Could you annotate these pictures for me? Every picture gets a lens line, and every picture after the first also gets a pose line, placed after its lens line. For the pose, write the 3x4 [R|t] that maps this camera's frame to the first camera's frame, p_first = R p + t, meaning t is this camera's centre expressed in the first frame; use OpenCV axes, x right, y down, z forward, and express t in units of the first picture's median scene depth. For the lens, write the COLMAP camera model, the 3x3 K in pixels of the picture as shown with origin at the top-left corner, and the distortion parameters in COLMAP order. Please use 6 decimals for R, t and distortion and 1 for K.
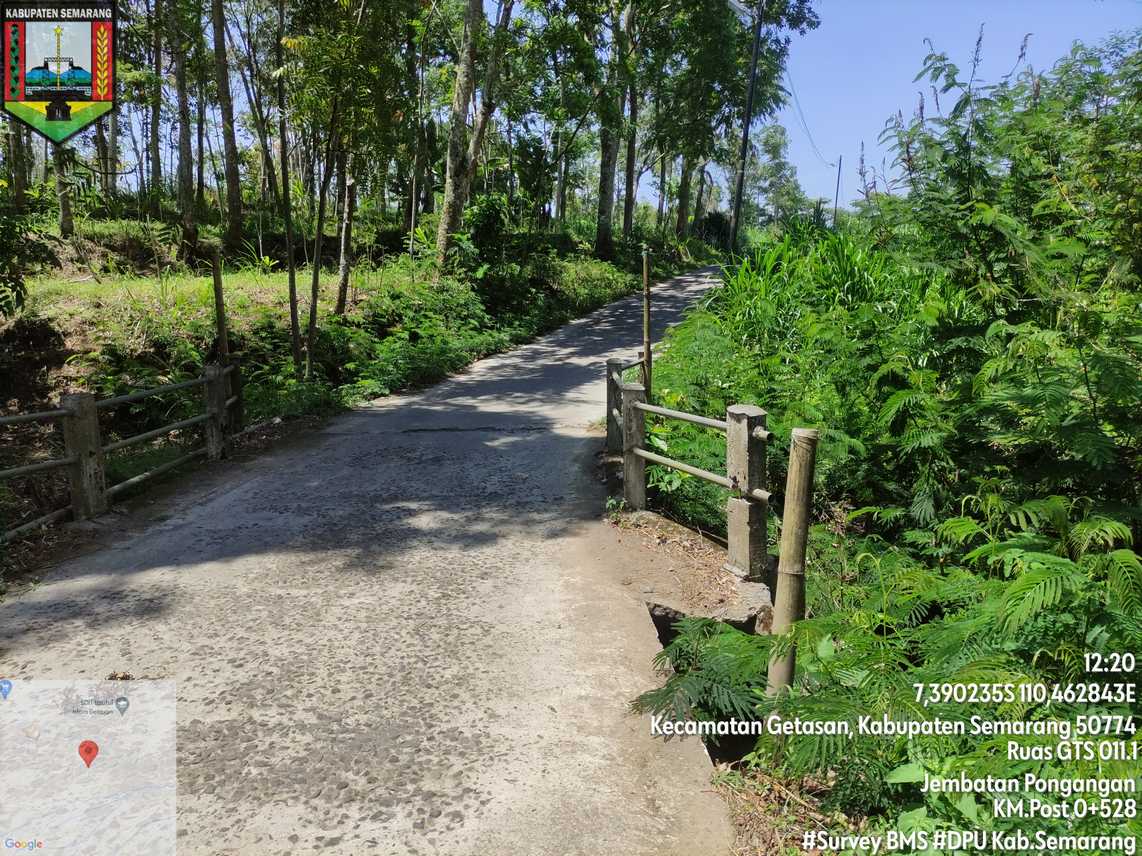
lens RADIAL K [[838.2, 0, 571.0], [0, 838.2, 428.0], [0, 0, 1]] dist [0.079238, -0.101183]
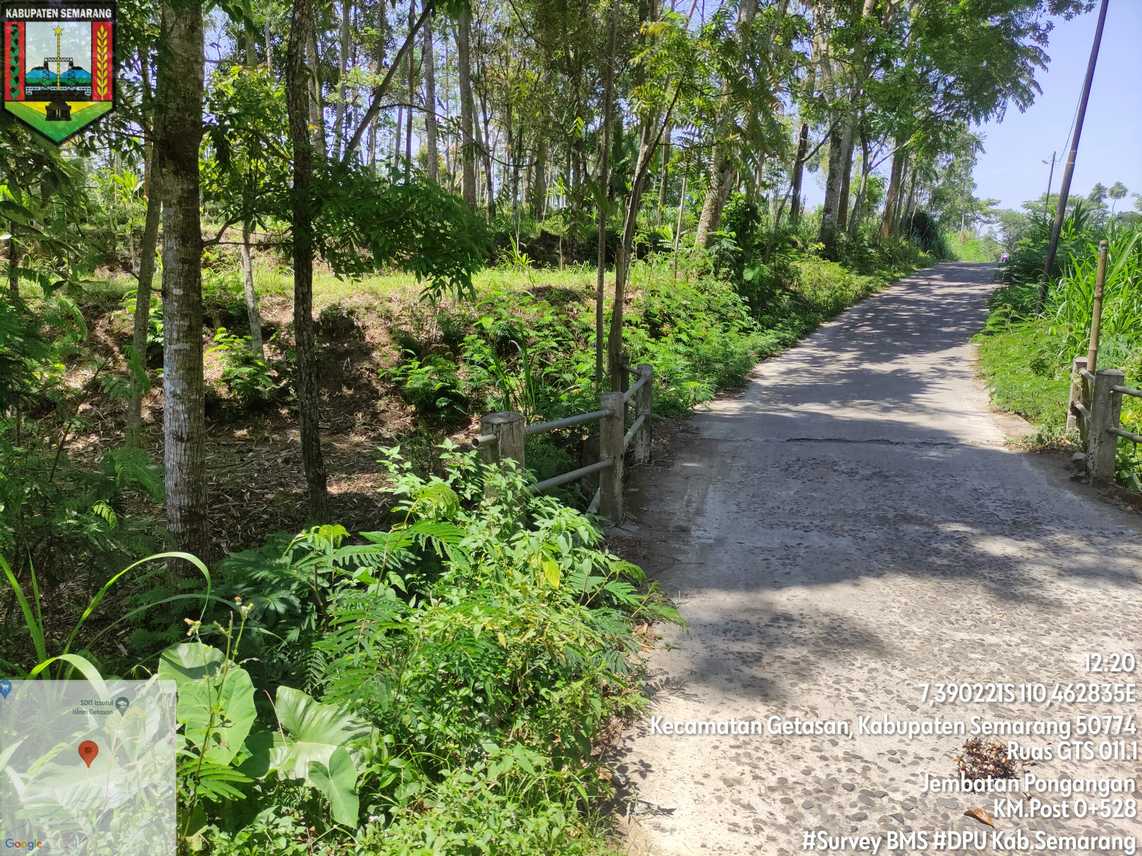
lens RADIAL K [[838.2, 0, 571.0], [0, 838.2, 428.0], [0, 0, 1]] dist [0.079238, -0.101183]
pose [[0.988251, 0.041812, -0.147009, -0.187617], [-0.042081, 0.999113, 0.001283, -0.000239], [0.146933, 0.004918, 0.989134, 0.026970]]
